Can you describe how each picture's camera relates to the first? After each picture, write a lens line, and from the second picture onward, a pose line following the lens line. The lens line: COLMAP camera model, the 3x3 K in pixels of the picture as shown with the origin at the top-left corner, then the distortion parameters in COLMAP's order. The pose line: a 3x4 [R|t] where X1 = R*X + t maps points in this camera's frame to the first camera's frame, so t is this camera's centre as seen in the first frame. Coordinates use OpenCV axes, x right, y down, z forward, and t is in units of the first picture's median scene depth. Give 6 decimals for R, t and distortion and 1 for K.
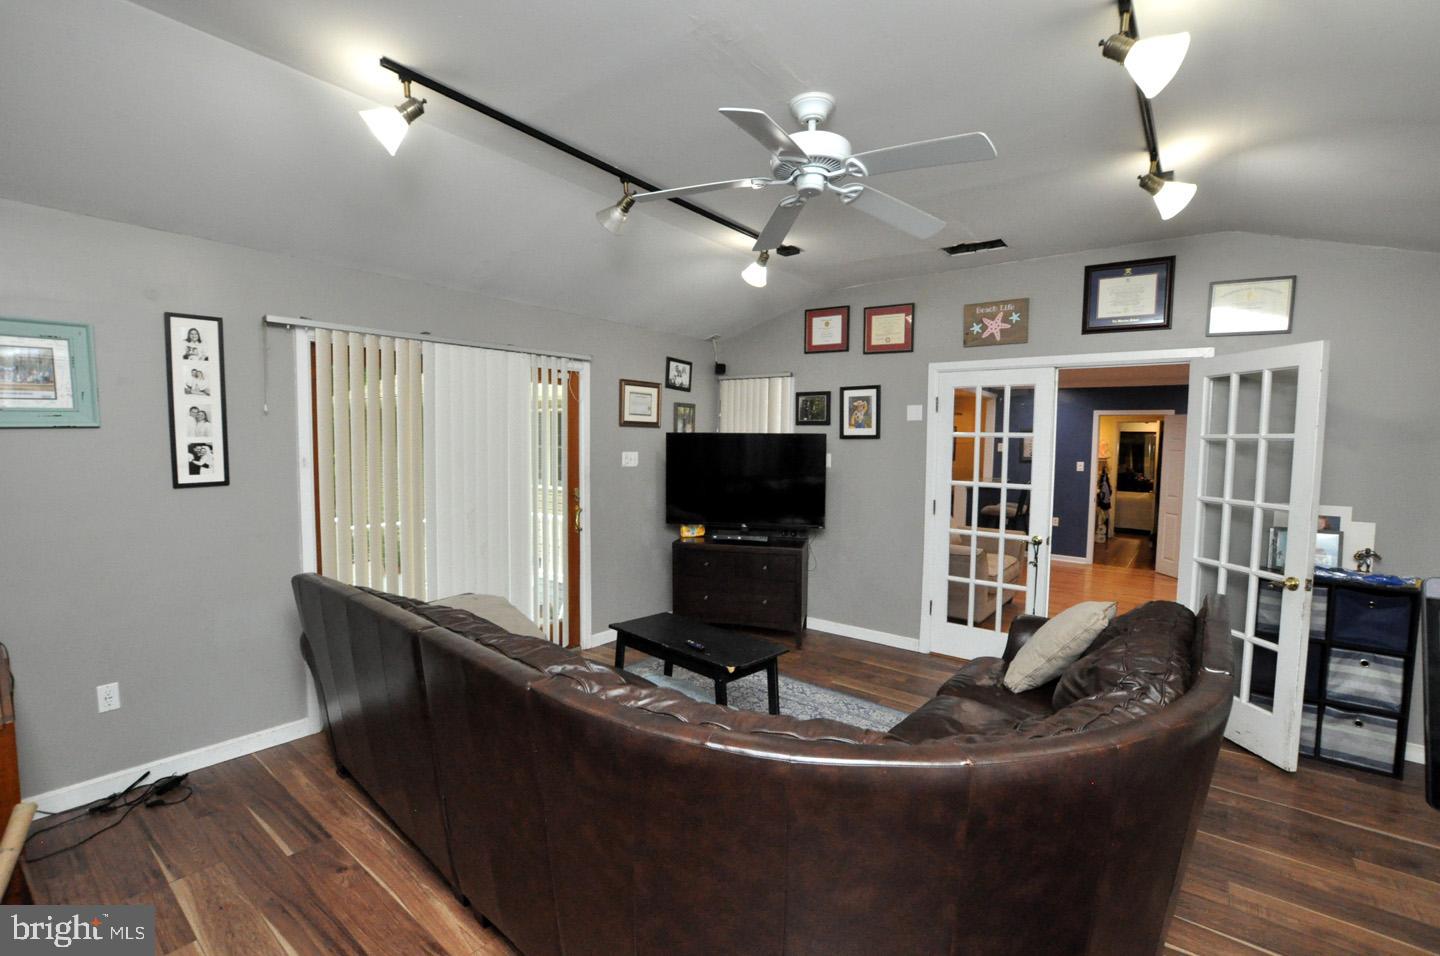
lens RADIAL K [[633.6, 0, 722.1], [0, 633.6, 478.0], [0, 0, 1]] dist [-0.033420, 0.006543]
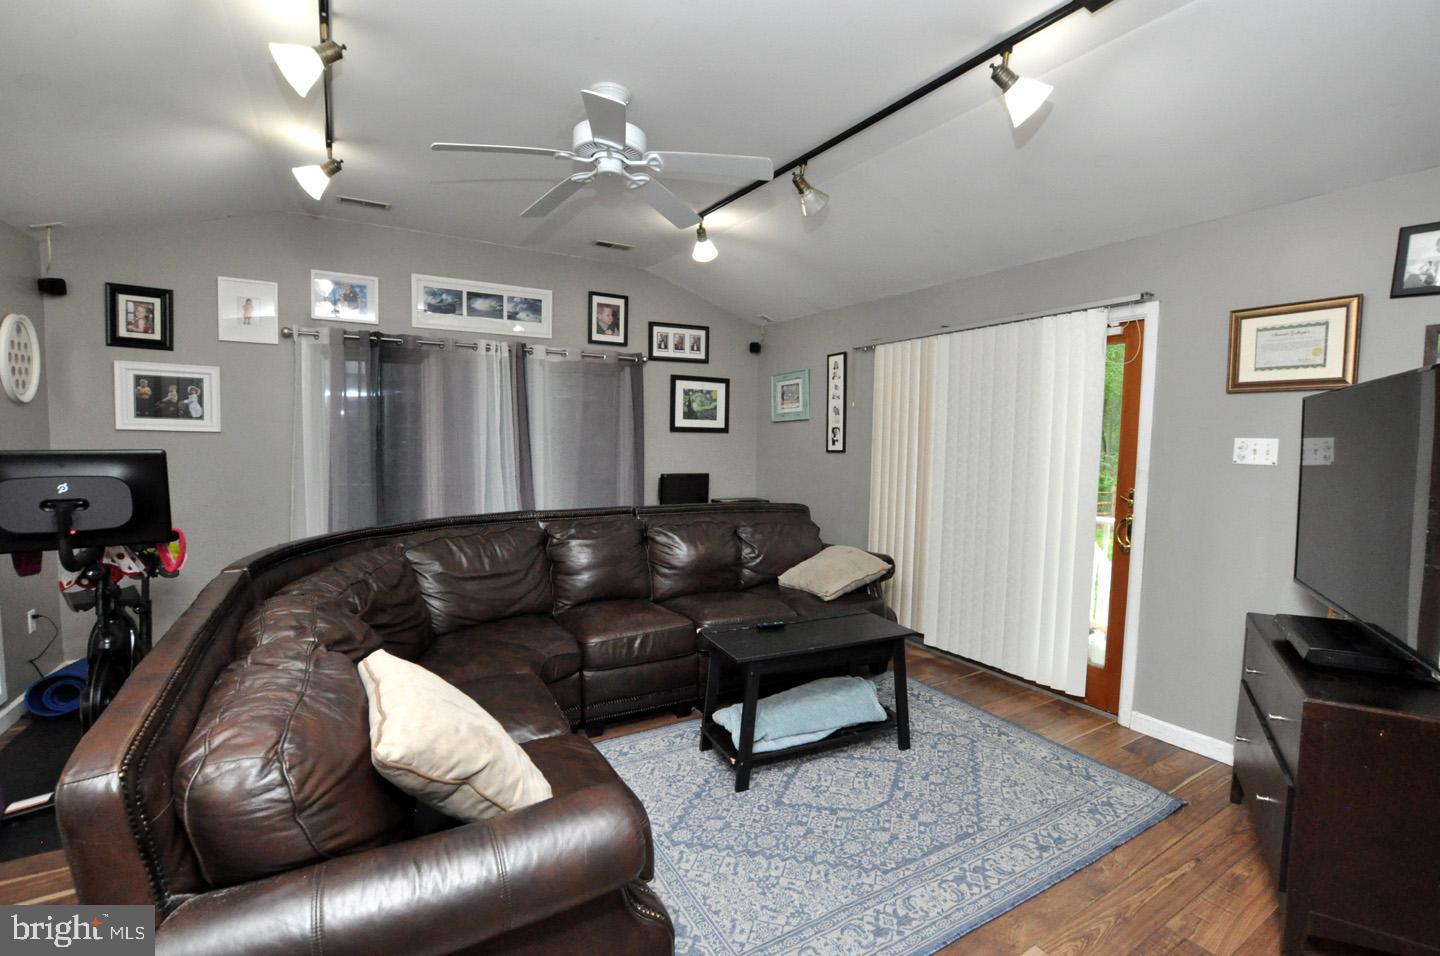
lens RADIAL K [[633.6, 0, 719.5], [0, 633.6, 478.0], [0, 0, 1]] dist [-0.033420, 0.006543]
pose [[-0.353891, 0.037287, -0.934543, 0.918868], [-0.078952, 0.994448, 0.069575, -0.012731], [0.931948, 0.098406, -0.348982, 1.326476]]
